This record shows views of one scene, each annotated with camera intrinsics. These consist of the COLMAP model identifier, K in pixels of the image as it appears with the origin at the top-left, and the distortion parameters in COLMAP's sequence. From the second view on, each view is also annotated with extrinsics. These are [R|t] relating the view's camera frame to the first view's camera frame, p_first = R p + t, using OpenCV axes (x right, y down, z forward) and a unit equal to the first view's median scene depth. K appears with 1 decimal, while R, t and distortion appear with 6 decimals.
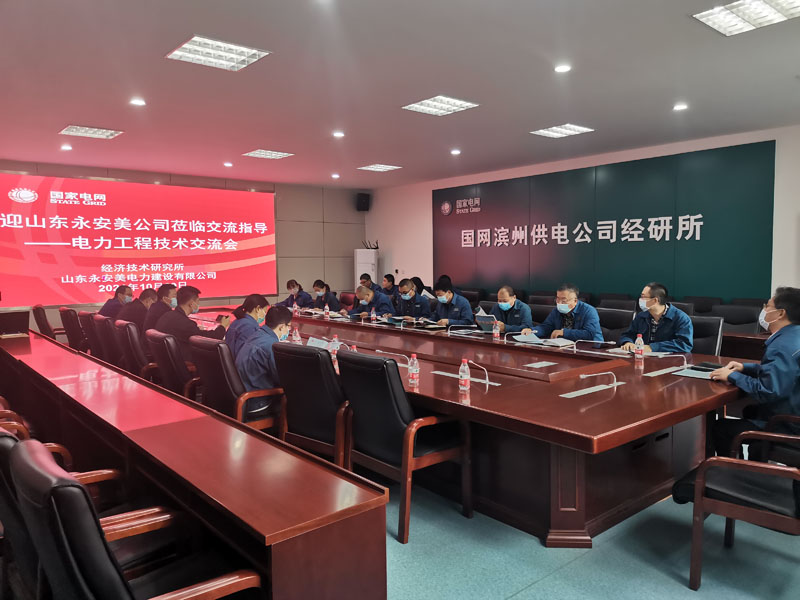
lens RADIAL K [[596.9, 0, 403.3], [0, 596.9, 301.7], [0, 0, 1]] dist [0.091819, -0.113125]
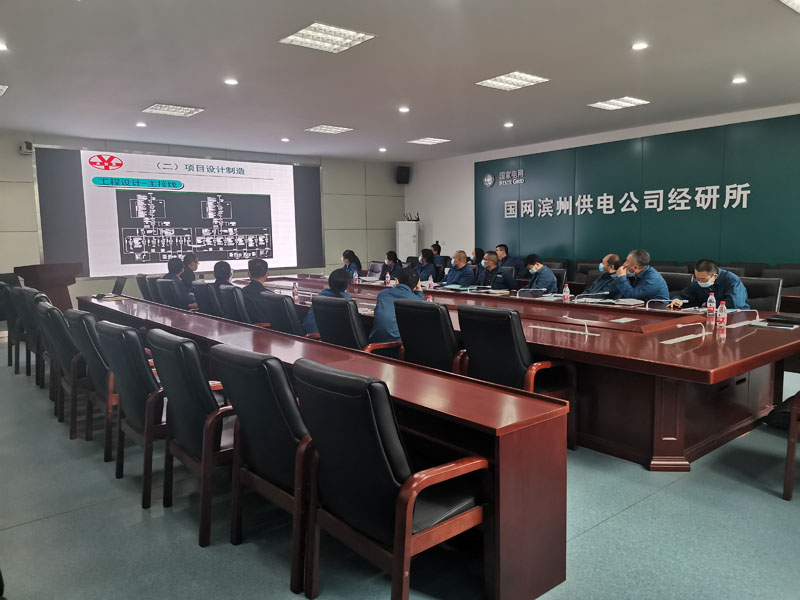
lens RADIAL K [[598.8, 0, 403.6], [0, 598.8, 301.7], [0, 0, 1]] dist [0.093028, -0.126619]
pose [[0.999877, -0.004751, -0.014956, -0.113683], [0.005375, 0.999105, 0.041959, 0.015823], [0.014743, -0.042034, 0.999007, -0.081706]]
